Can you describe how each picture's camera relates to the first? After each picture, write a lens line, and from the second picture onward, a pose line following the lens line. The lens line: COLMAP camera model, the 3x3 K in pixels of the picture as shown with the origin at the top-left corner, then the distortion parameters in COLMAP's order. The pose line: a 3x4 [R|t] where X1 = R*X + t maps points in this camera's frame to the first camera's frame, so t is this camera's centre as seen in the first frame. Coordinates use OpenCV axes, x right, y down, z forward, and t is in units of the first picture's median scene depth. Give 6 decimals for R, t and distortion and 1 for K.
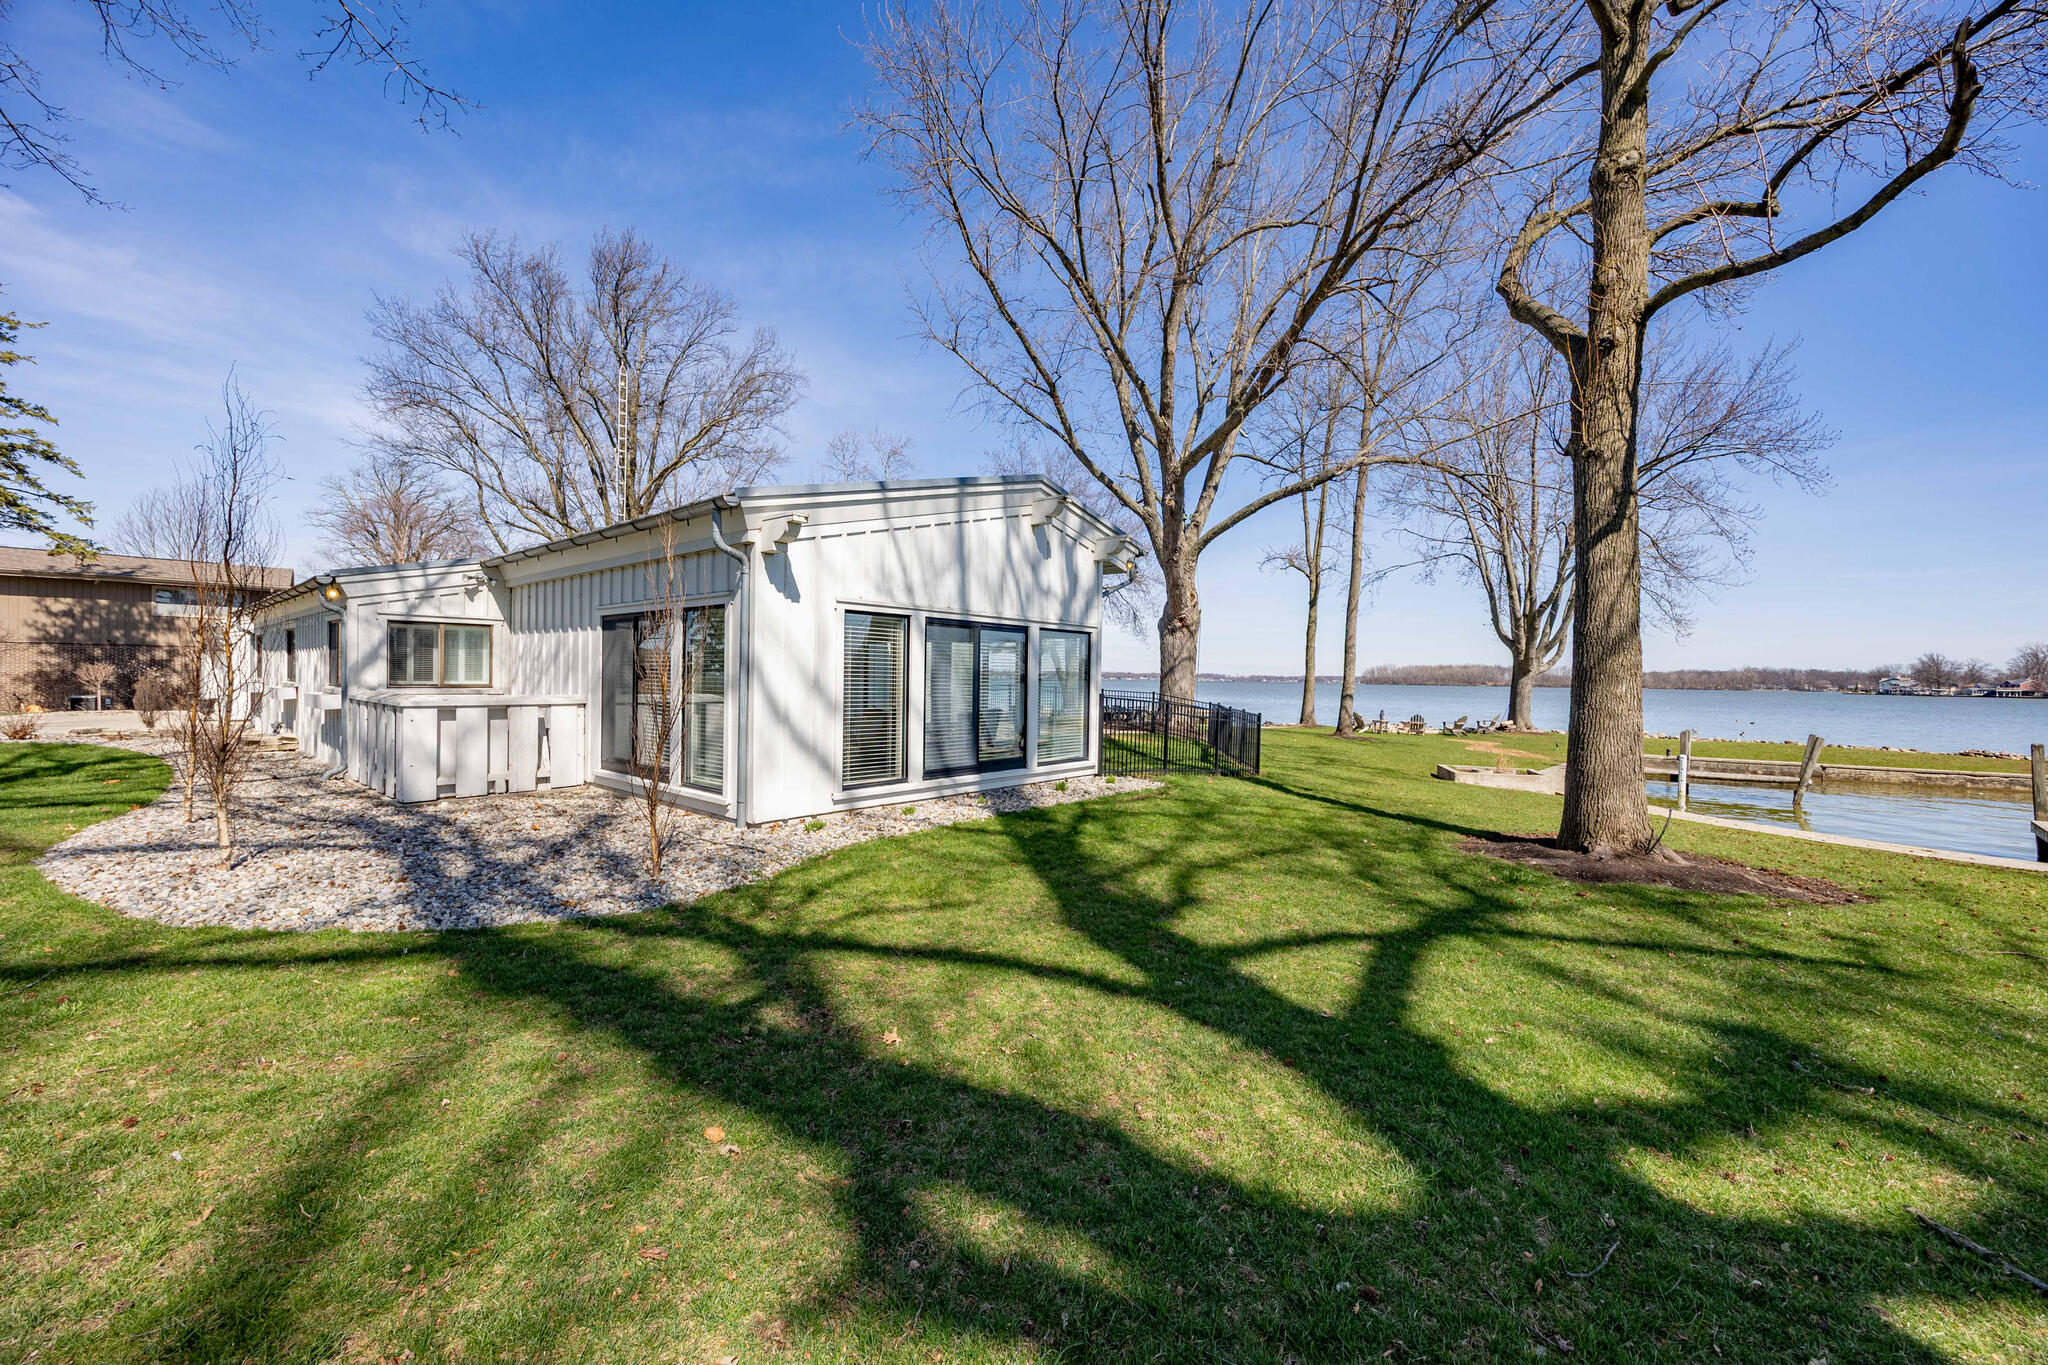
lens RADIAL K [[775.6, 0, 1030.8], [0, 775.6, 685.5], [0, 0, 1]] dist [-0.007973, 0.000104]
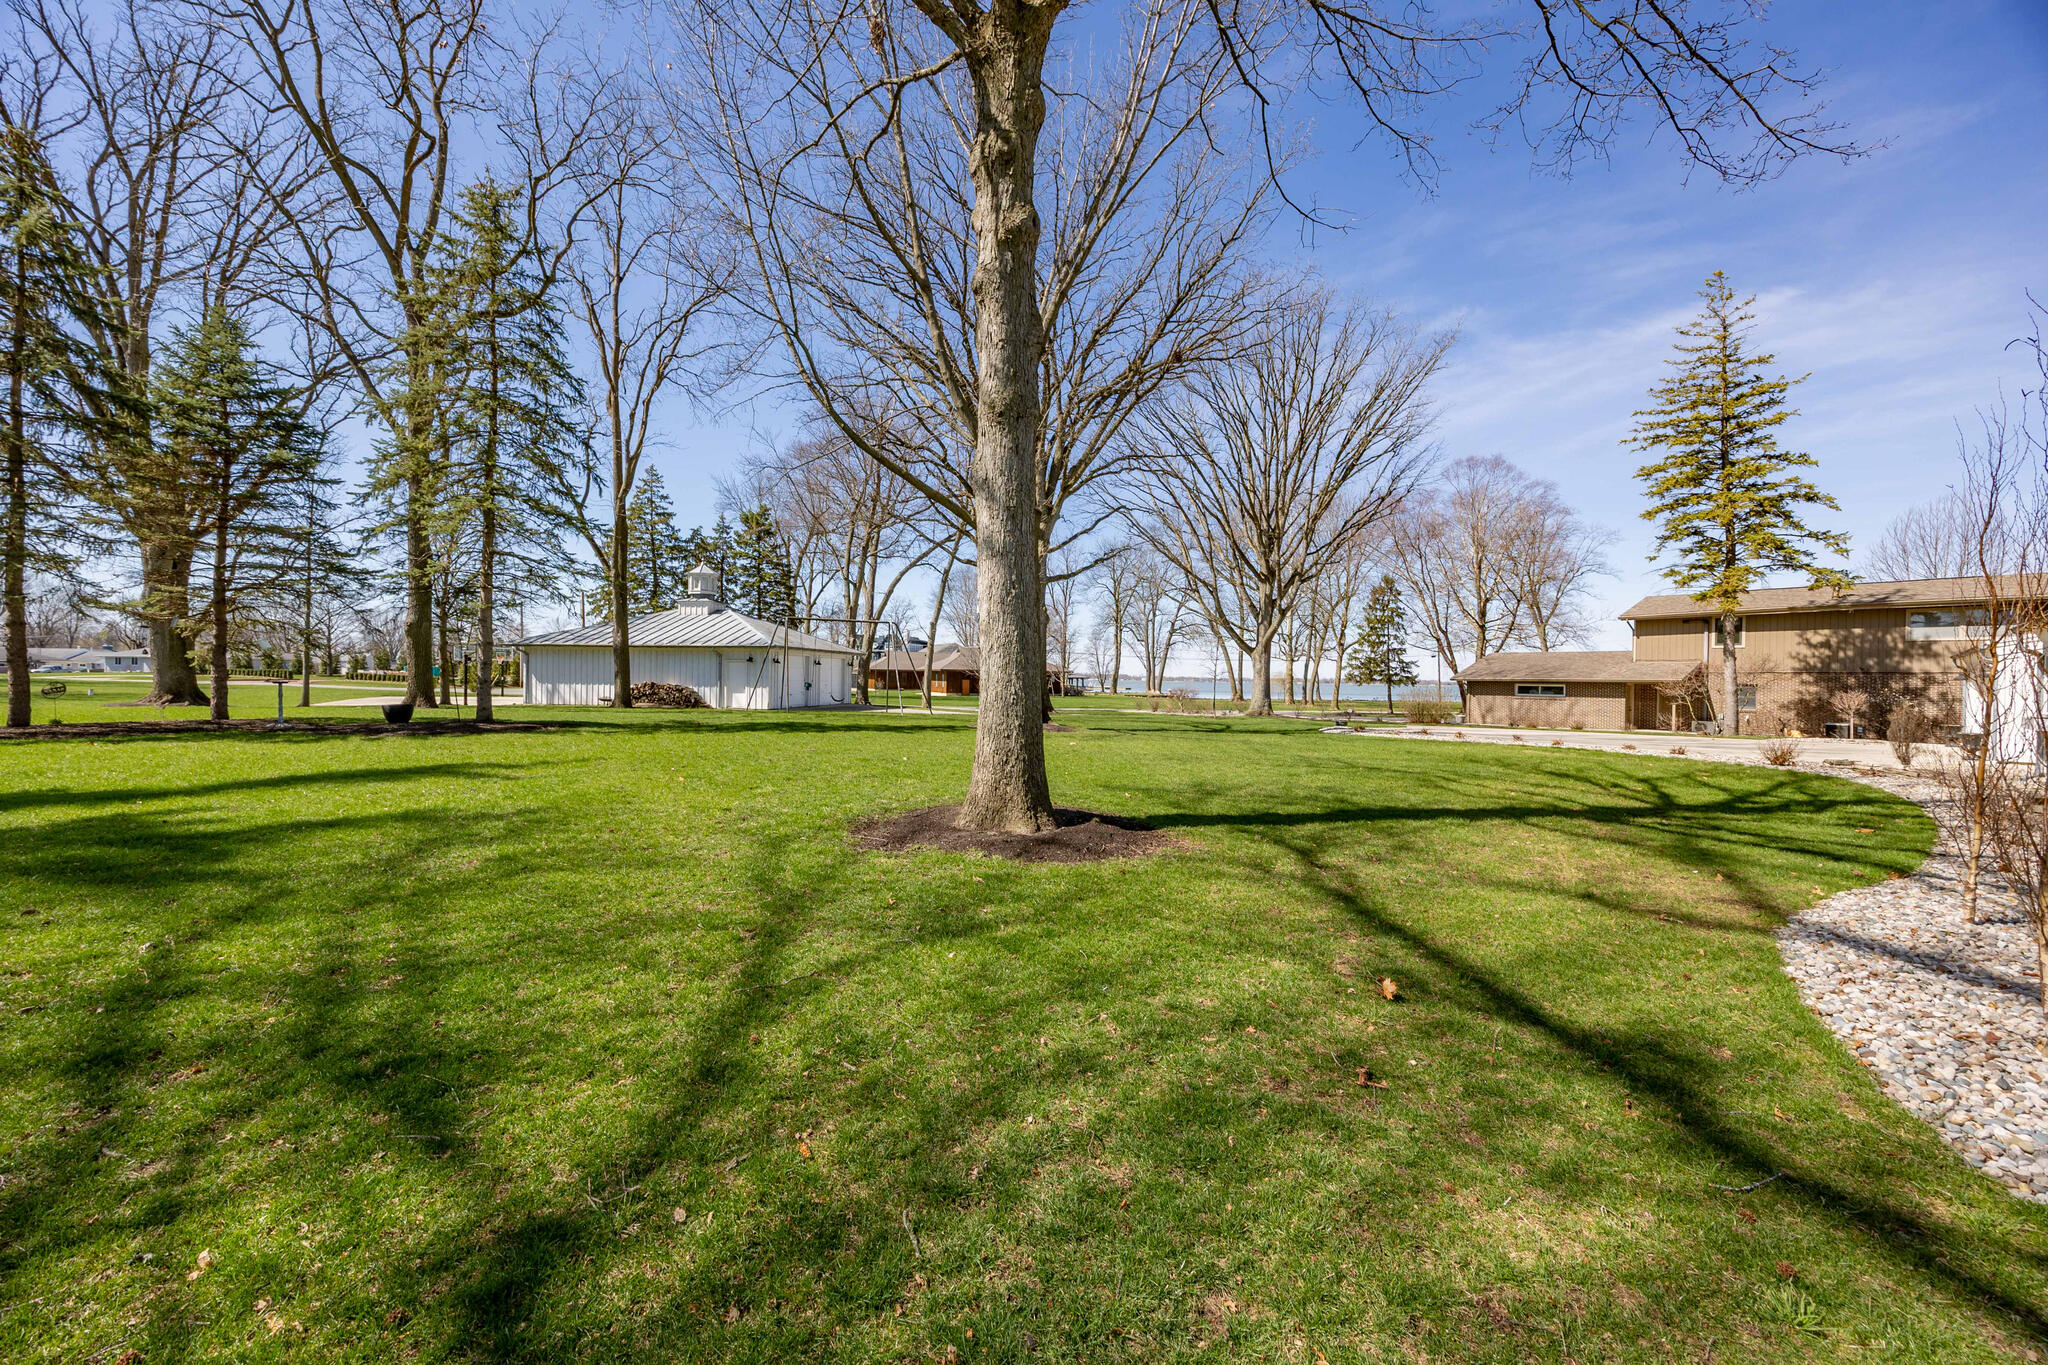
lens RADIAL K [[781.2, 0, 1026.3], [0, 781.2, 679.3], [0, 0, 1]] dist [-0.000034, -0.000113]
pose [[-0.124354, -0.015706, -0.992114, -0.137642], [-0.027899, 0.999535, -0.012327, -0.005940], [0.991846, 0.026146, -0.124734, 0.112842]]
